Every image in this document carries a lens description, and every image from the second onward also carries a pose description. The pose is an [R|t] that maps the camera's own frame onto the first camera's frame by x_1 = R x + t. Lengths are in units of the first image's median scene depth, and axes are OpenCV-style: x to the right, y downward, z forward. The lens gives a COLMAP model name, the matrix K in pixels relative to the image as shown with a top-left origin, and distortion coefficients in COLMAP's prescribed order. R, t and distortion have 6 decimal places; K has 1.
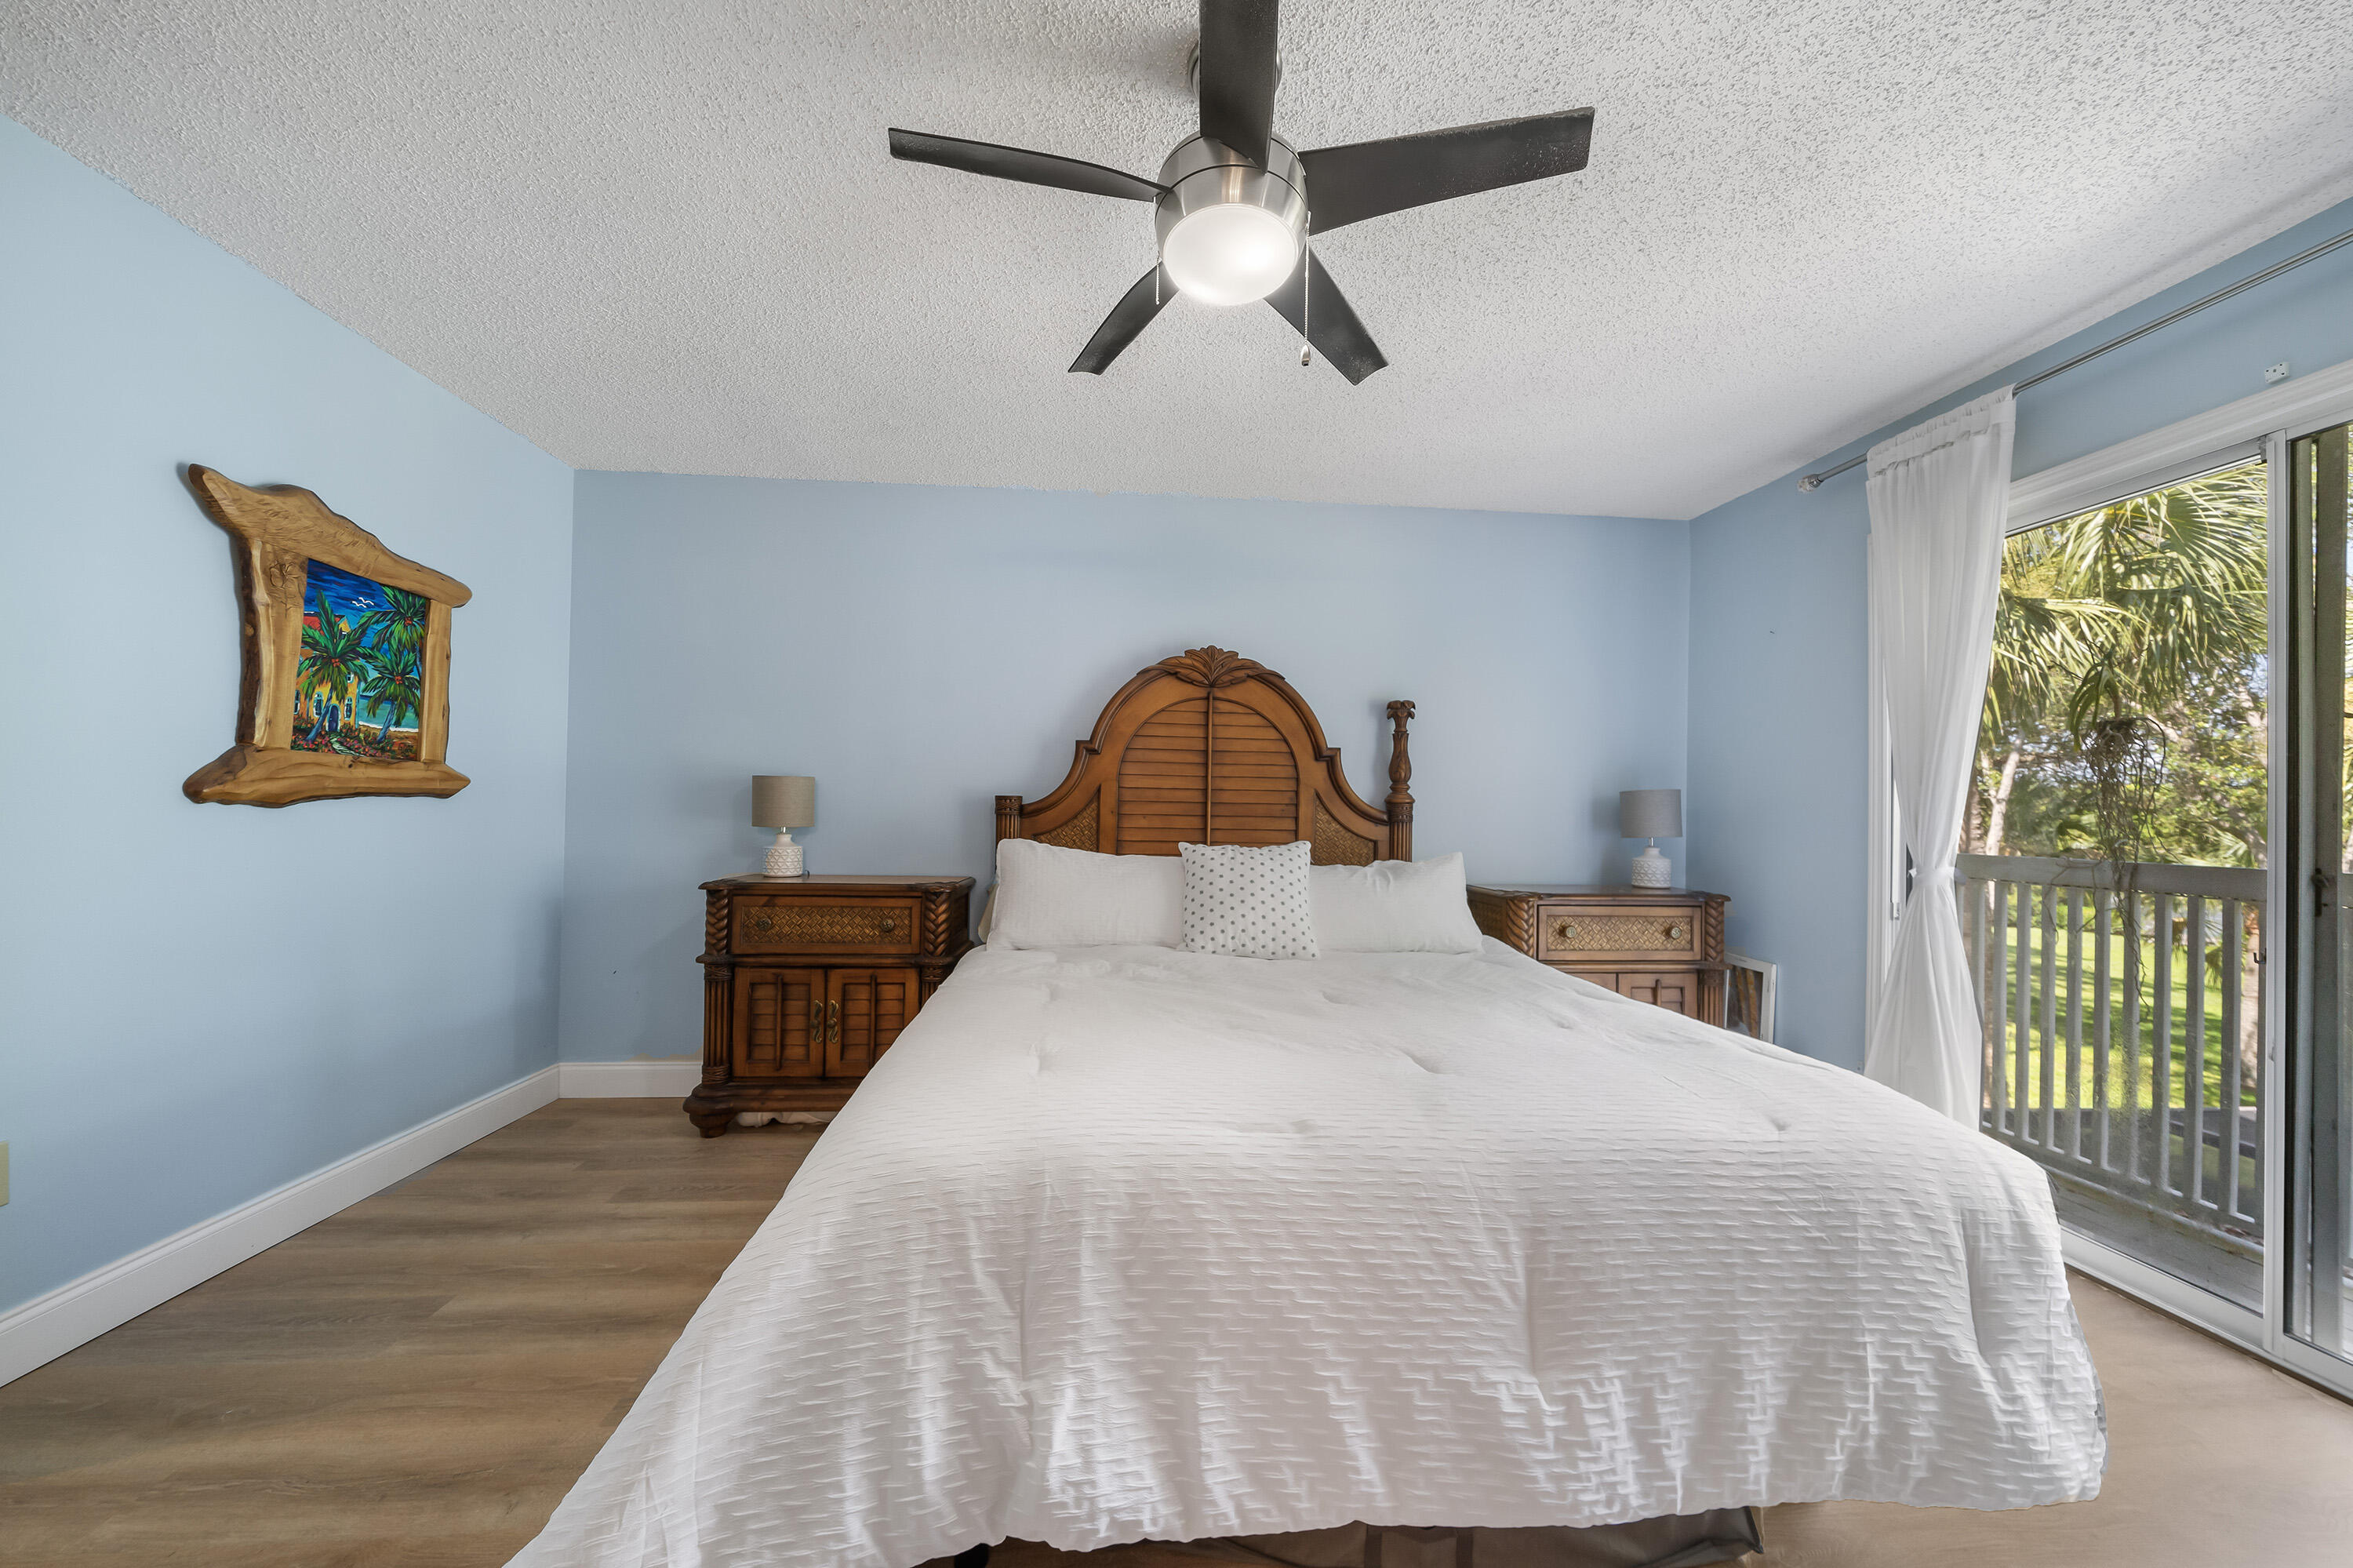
lens RADIAL K [[838.2, 0, 1153.6], [0, 838.2, 818.6], [0, 0, 1]] dist [-0.007098, 0.000035]
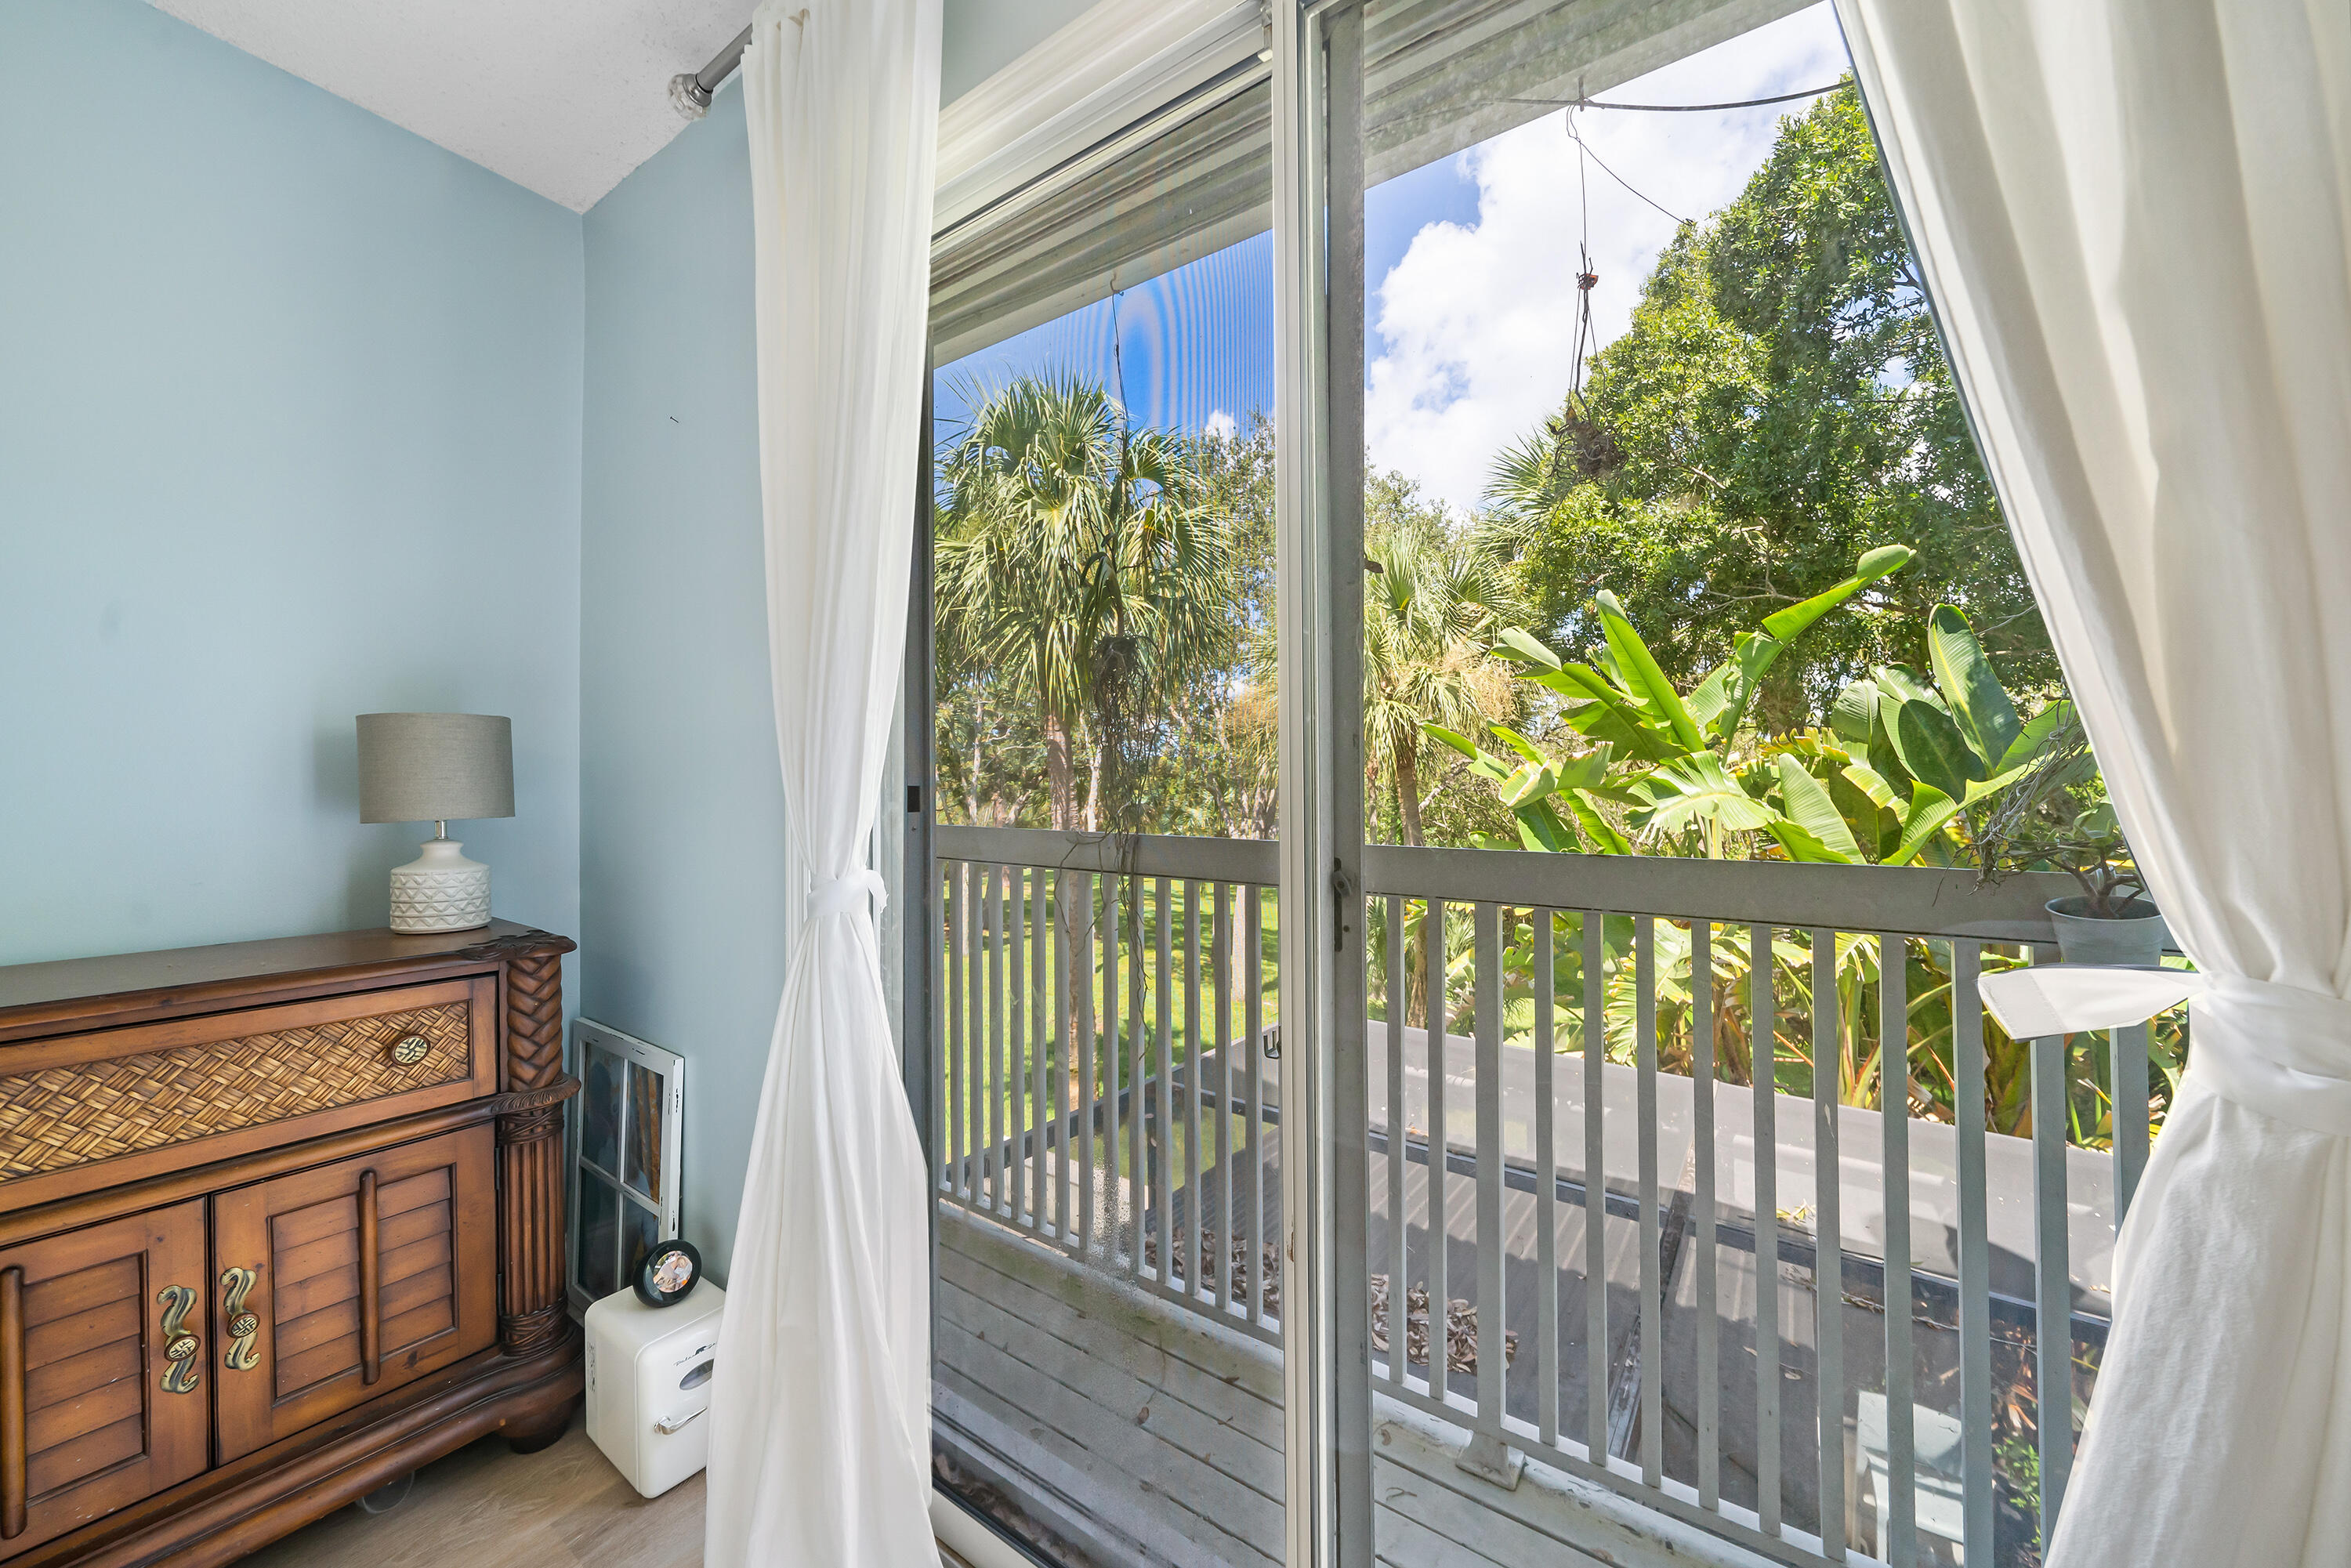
lens RADIAL K [[837.5, 0, 1180.5], [0, 837.5, 788.5], [0, 0, 1]] dist [-0.007098, 0.000035]
pose [[0.634448, -0.012130, 0.772870, 0.521872], [0.009435, 0.999924, 0.007949, 0.004912], [-0.772908, 0.002249, 0.634515, 0.413446]]
